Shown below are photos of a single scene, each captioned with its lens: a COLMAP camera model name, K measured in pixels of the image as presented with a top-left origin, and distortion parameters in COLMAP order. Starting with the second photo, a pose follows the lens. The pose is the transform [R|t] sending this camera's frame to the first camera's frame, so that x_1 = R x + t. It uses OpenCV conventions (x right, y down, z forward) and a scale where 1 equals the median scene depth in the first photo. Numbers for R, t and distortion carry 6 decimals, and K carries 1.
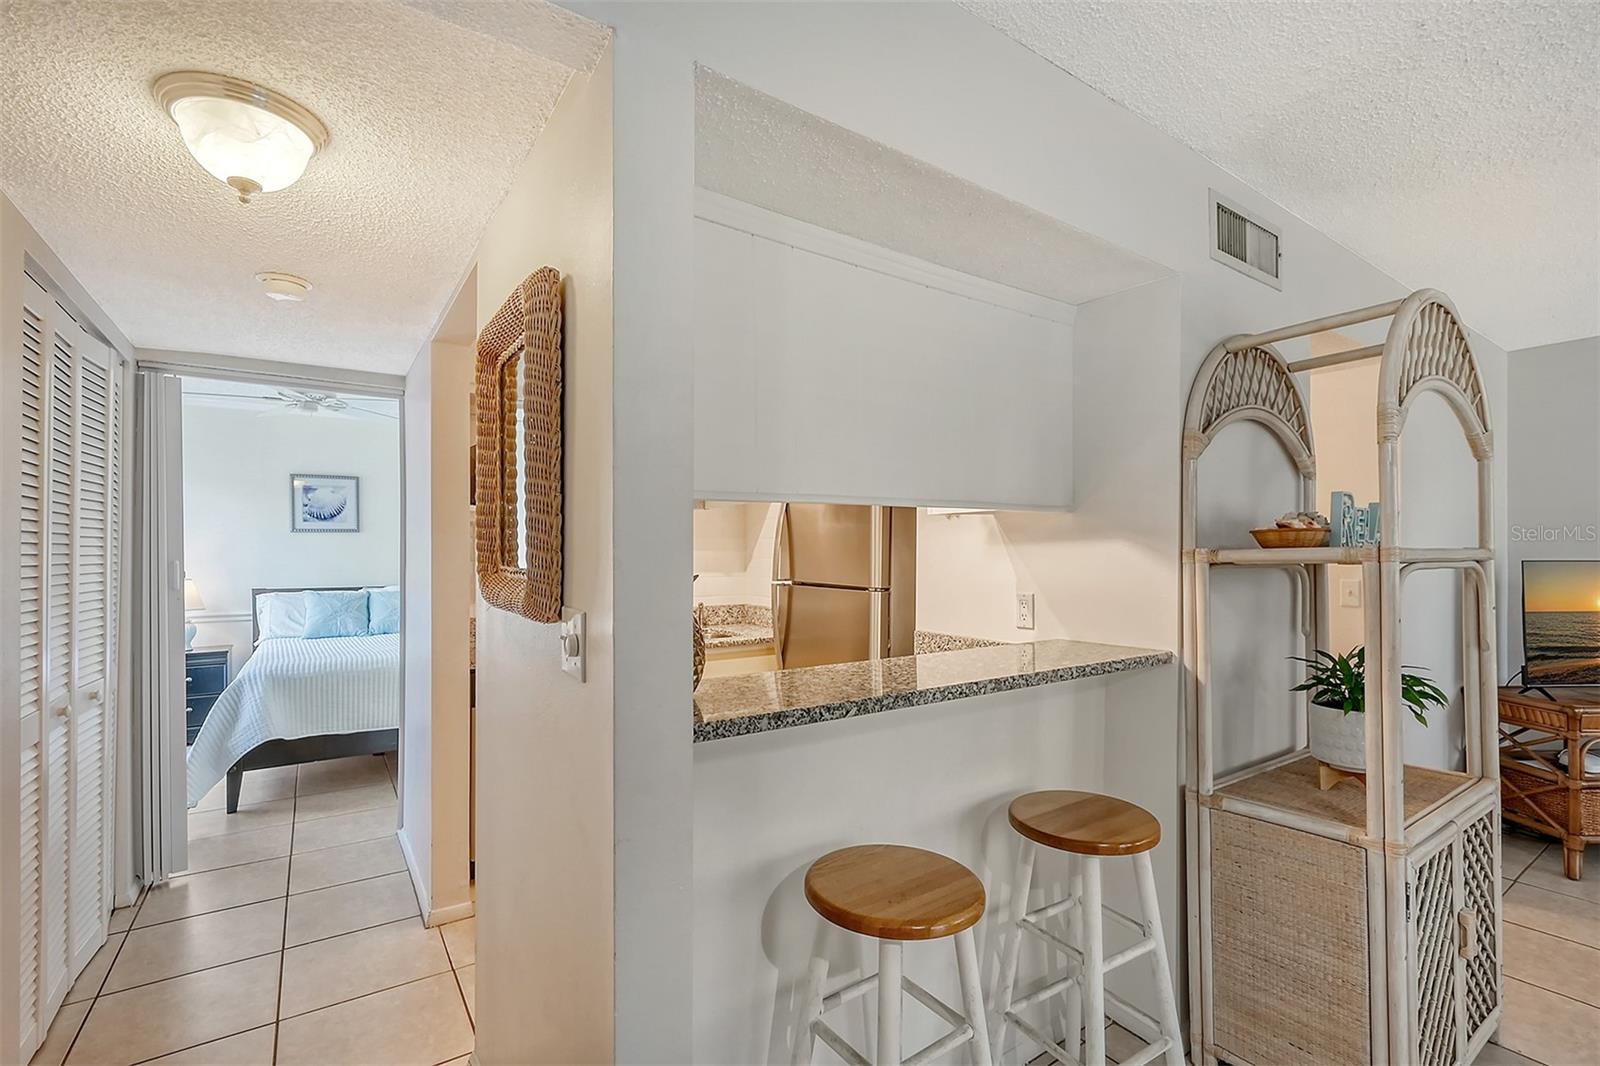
lens RADIAL K [[719.4, 0, 802.6], [0, 719.4, 532.1], [0, 0, 1]] dist [-0.005870, -0.000834]
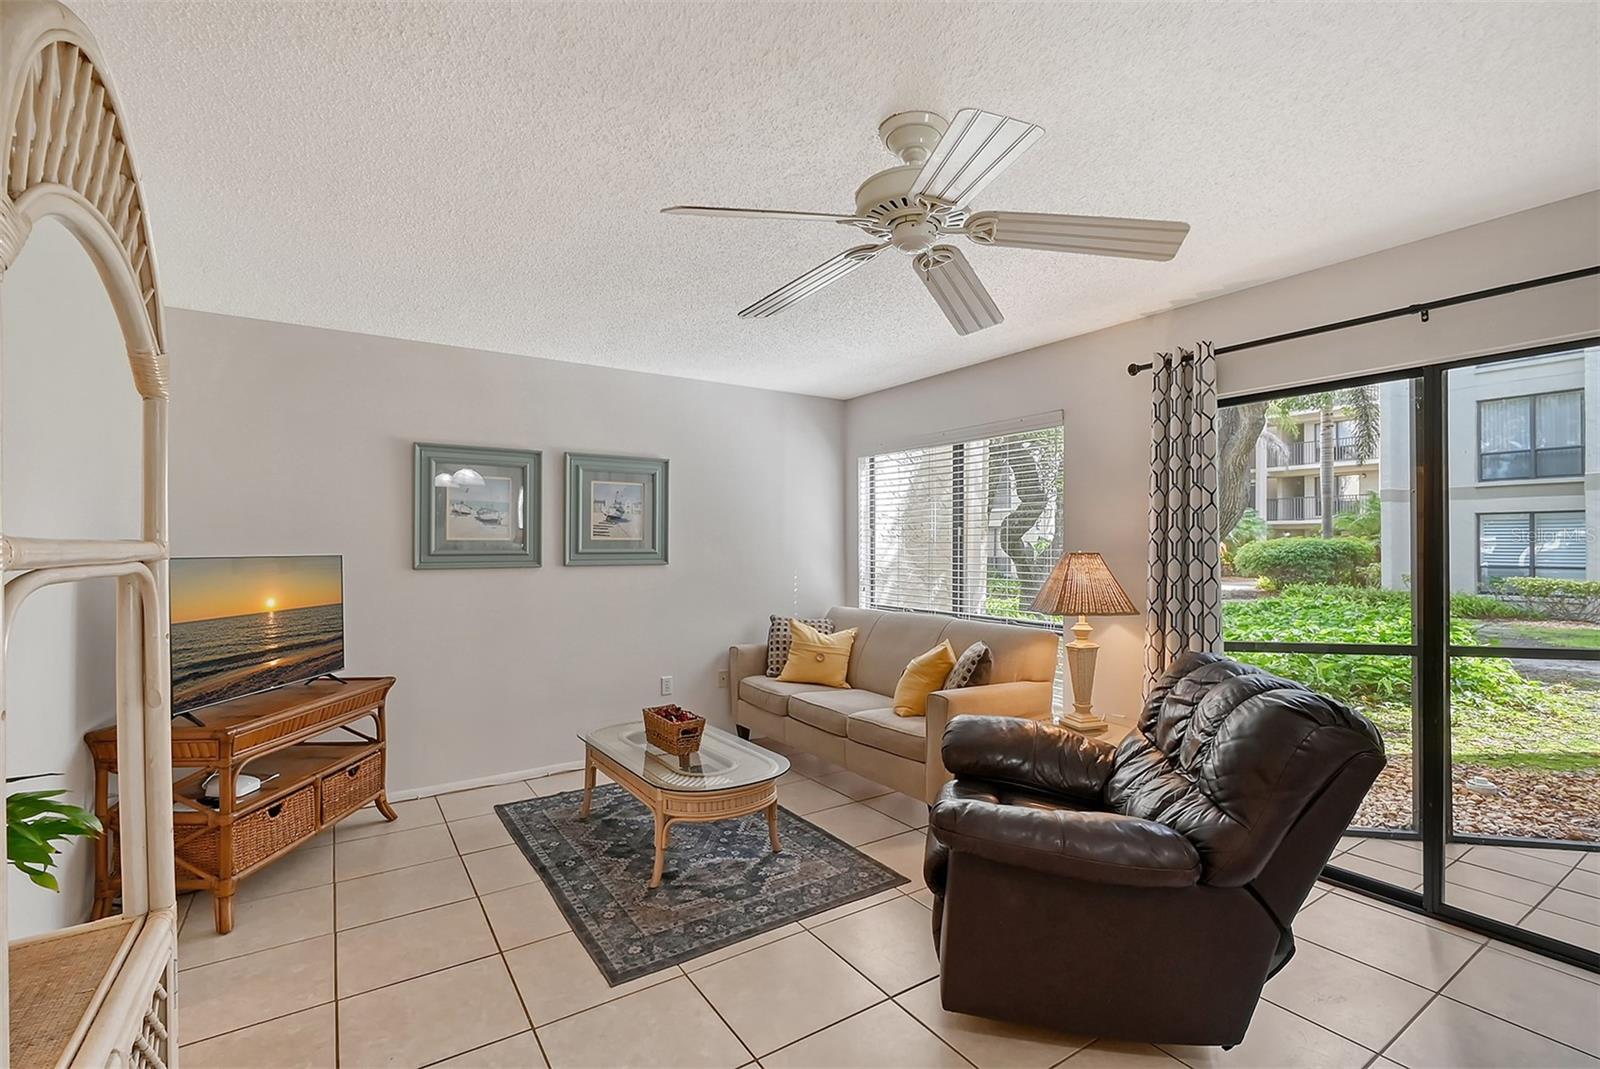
lens RADIAL K [[712.8, 0, 806.0], [0, 712.8, 536.7], [0, 0, 1]] dist [-0.010047, 0.000174]
pose [[0.013729, 0.005927, 0.999888, 0.252414], [-0.012171, 0.999909, -0.005760, 0.011437], [-0.999832, -0.012091, 0.013800, 0.308640]]
